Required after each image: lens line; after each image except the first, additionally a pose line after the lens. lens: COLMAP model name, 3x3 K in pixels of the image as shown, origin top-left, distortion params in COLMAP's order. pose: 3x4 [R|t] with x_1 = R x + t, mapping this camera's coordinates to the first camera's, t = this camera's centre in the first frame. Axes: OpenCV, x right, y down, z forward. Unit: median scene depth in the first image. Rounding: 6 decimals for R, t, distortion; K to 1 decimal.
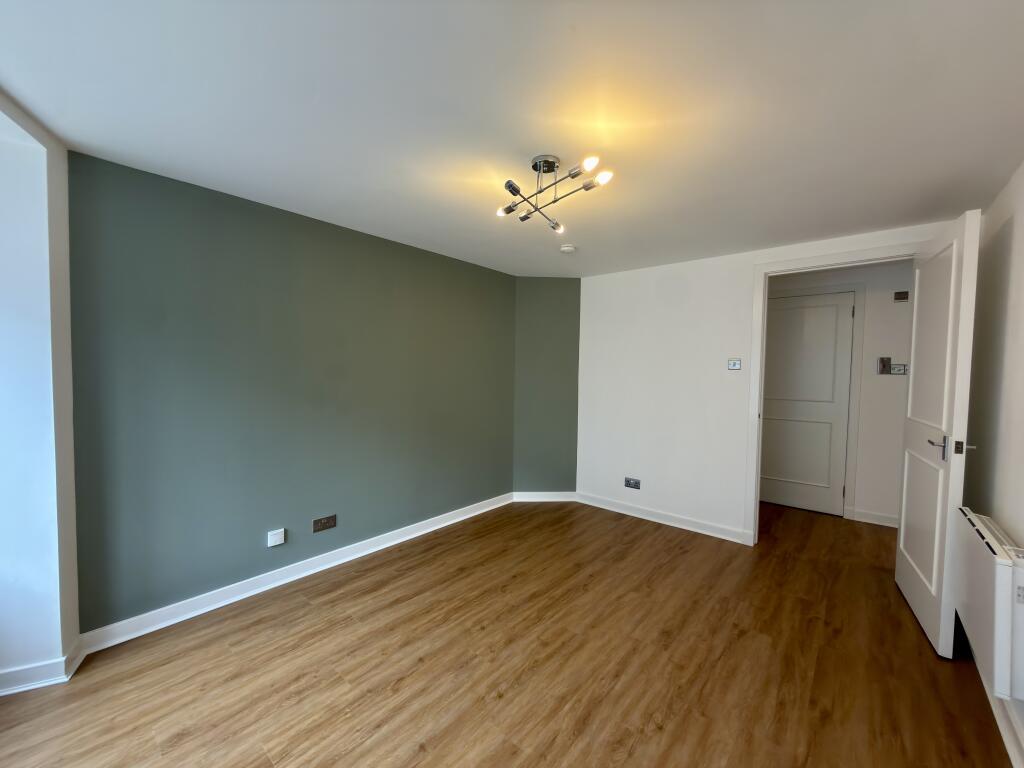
lens RADIAL K [[405.6, 0, 511.8], [0, 405.6, 387.9], [0, 0, 1]] dist [0.001014, 0.000156]
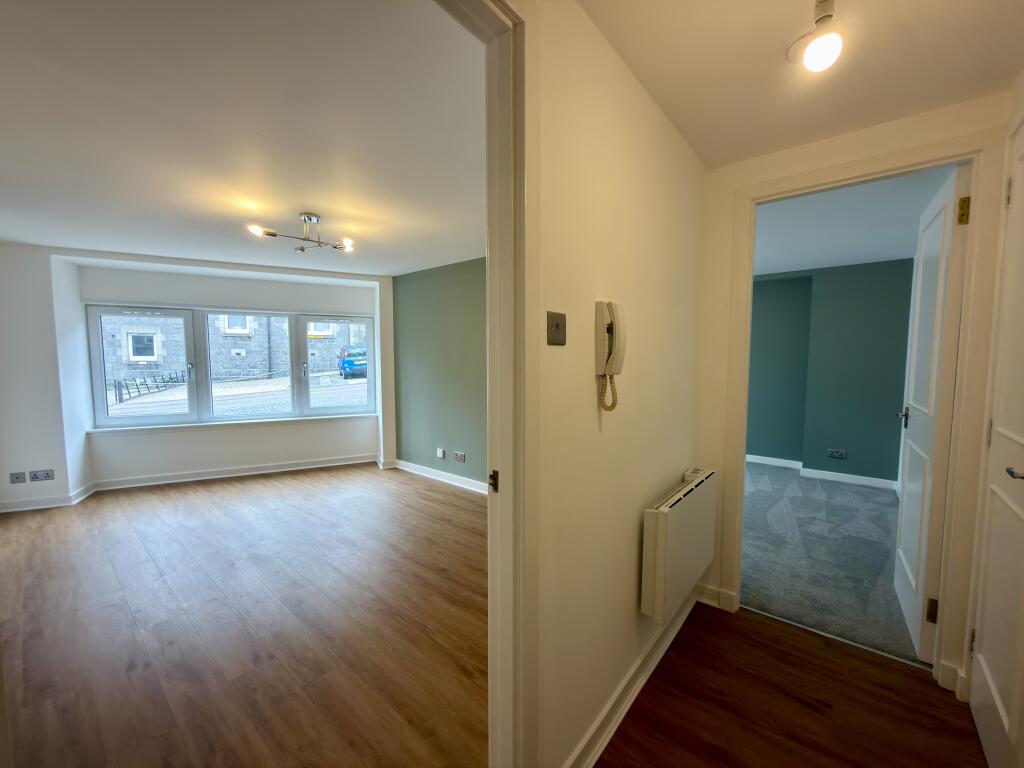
lens RADIAL K [[405.6, 0, 511.8], [0, 405.6, 387.9], [0, 0, 1]] dist [0.001014, 0.000156]
pose [[0.016137, 0.055000, -0.998356, 1.488830], [-0.045218, 0.997505, 0.054222, -0.035661], [0.998847, 0.044269, 0.018583, 1.591172]]
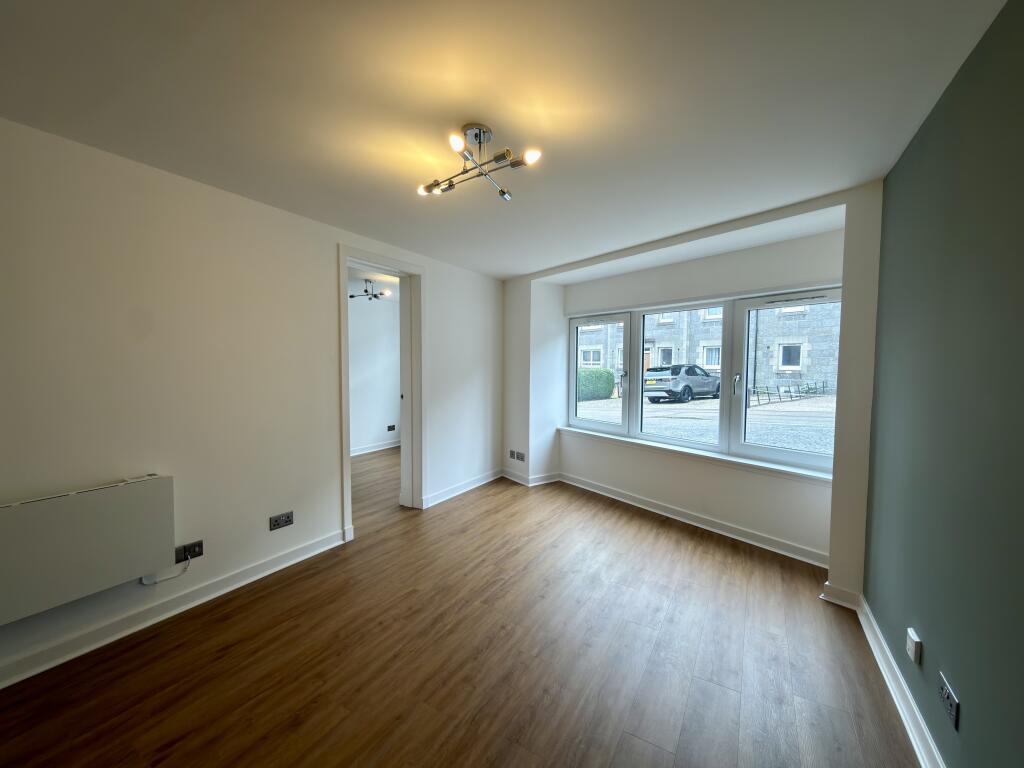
lens RADIAL K [[420.1, 0, 511.7], [0, 420.1, 388.5], [0, 0, 1]] dist [-0.001453, 0.000208]
pose [[-0.980938, -0.017094, -0.193566, 0.170003], [-0.036426, 0.994641, 0.096759, -0.065976], [0.190874, 0.101965, -0.976304, 1.825863]]
